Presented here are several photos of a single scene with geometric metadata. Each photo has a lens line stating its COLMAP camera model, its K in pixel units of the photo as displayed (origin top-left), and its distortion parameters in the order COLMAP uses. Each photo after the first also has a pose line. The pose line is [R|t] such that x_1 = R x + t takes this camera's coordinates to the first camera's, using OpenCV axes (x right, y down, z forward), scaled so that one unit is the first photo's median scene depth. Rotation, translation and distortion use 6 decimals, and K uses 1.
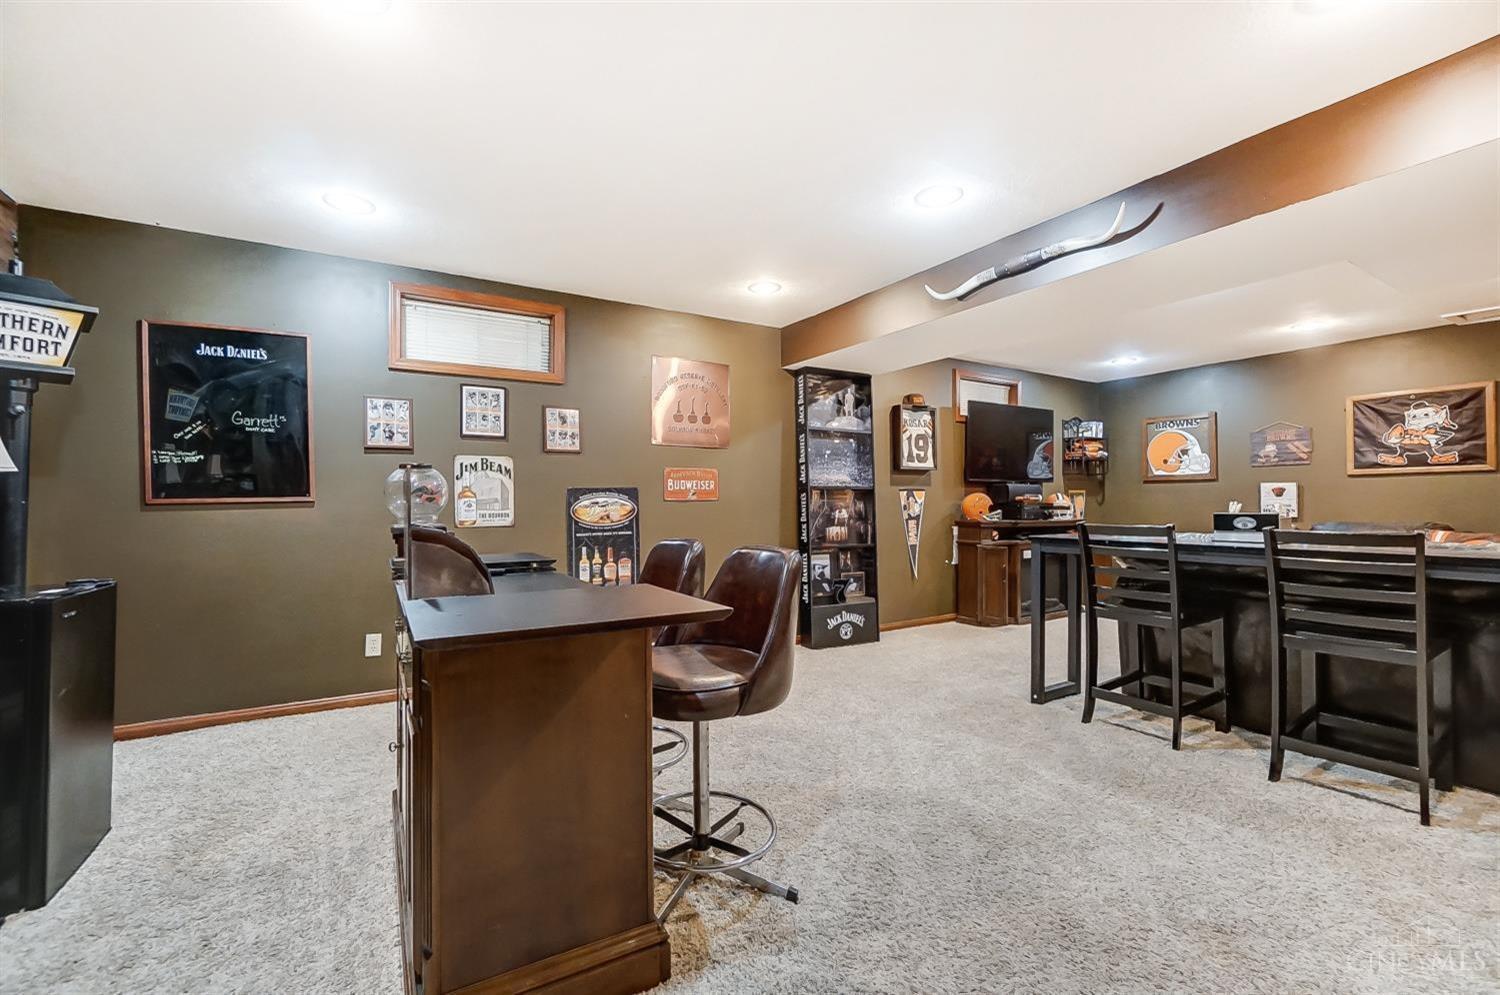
lens RADIAL K [[644.7, 0, 755.8], [0, 644.7, 498.9], [0, 0, 1]] dist [-0.000791, 0.000189]
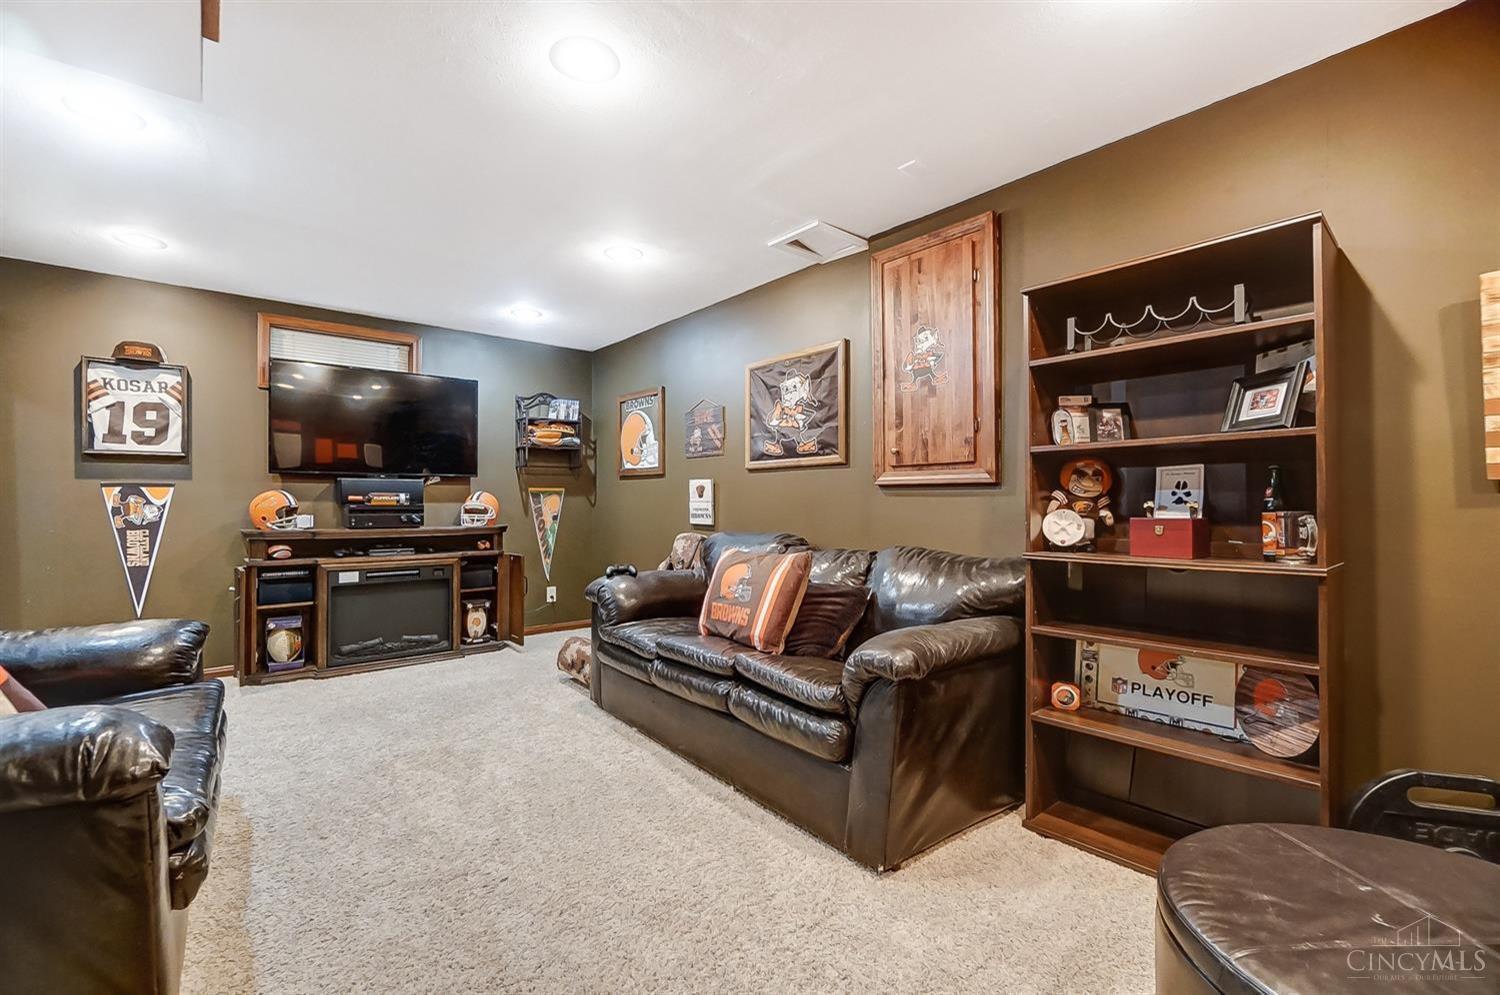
lens RADIAL K [[644.7, 0, 745.7], [0, 644.7, 499.9], [0, 0, 1]] dist [-0.000791, 0.000189]
pose [[0.990123, 0.003960, 0.140143, 0.777122], [-0.004711, 0.999976, 0.005027, -0.005064], [-0.140120, -0.005637, 0.990118, 0.249201]]
